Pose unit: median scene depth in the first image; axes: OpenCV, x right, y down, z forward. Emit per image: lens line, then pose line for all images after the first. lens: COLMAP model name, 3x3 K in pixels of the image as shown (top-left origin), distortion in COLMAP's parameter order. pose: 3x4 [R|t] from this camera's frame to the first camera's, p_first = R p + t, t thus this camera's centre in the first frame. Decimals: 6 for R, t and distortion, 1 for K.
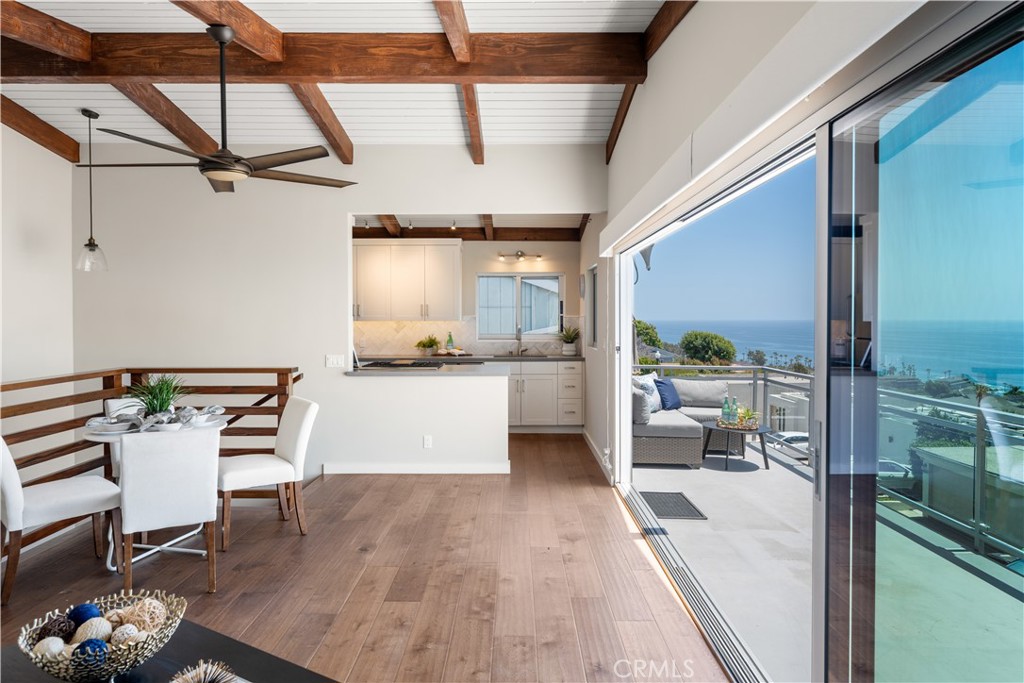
lens RADIAL K [[639.7, 0, 505.9], [0, 639.7, 332.3], [0, 0, 1]] dist [-0.002897, -0.000671]
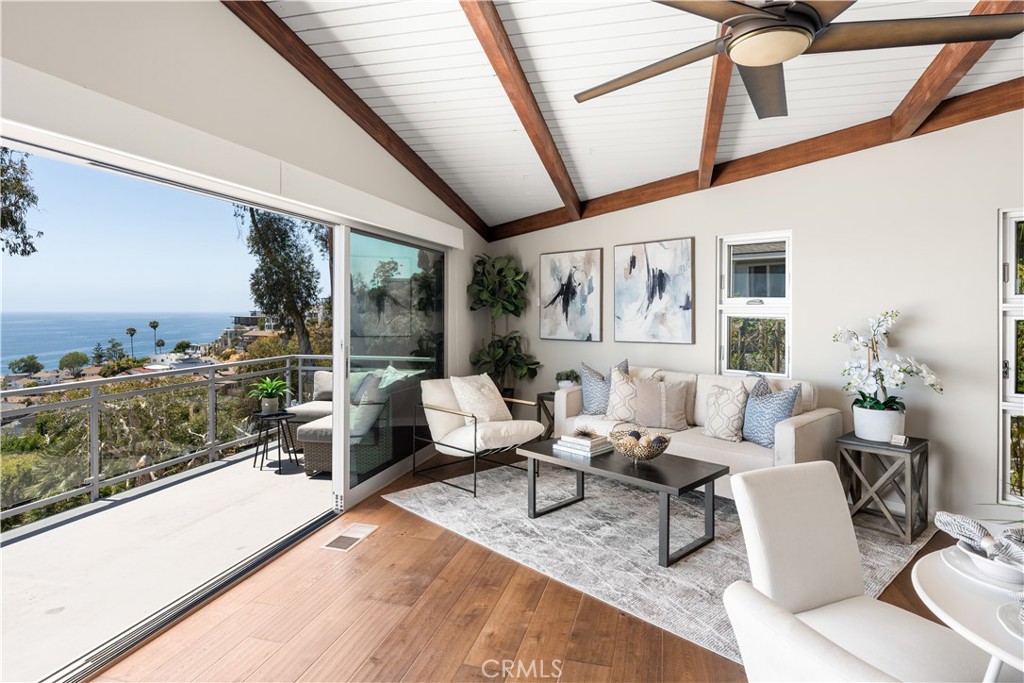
lens RADIAL K [[573.5, 0, 509.2], [0, 573.5, 310.4], [0, 0, 1]] dist [0.001205, -0.001851]
pose [[-0.966293, -0.005874, 0.257379, -0.145883], [0.000496, 0.999695, 0.024678, -0.009946], [-0.257446, 0.023974, -0.965995, 0.654631]]
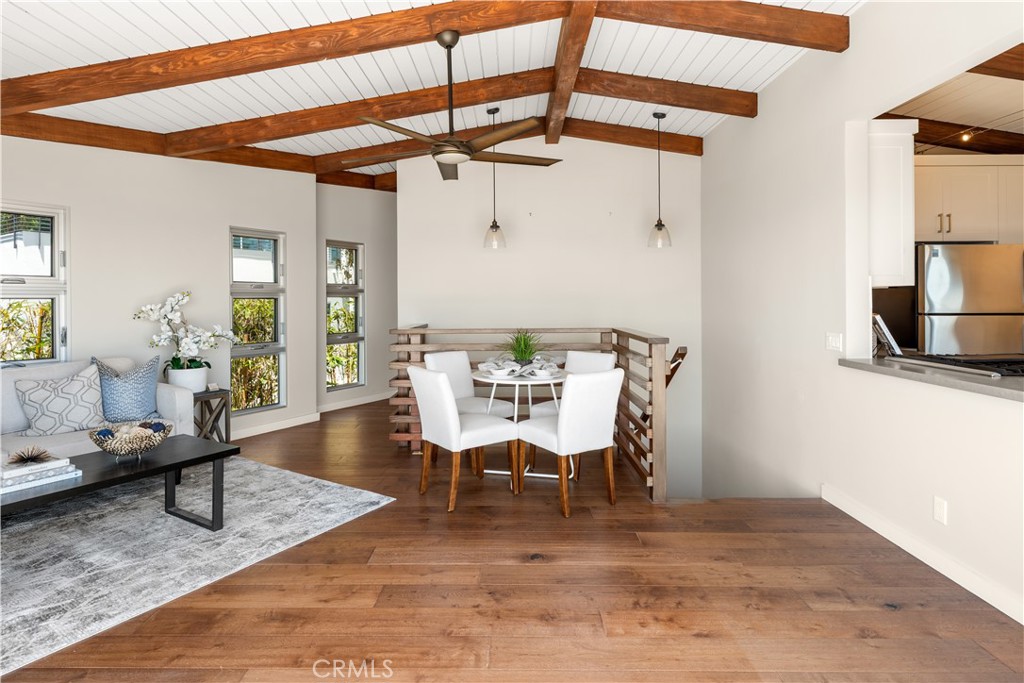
lens RADIAL K [[540.2, 0, 514.6], [0, 540.2, 305.5], [0, 0, 1]] dist [-0.009839, 0.000446]
pose [[0.002713, 0.007718, -0.999967, 0.227312], [-0.018829, 0.999793, 0.007666, 0.005723], [0.999819, 0.018807, 0.002858, 0.467280]]
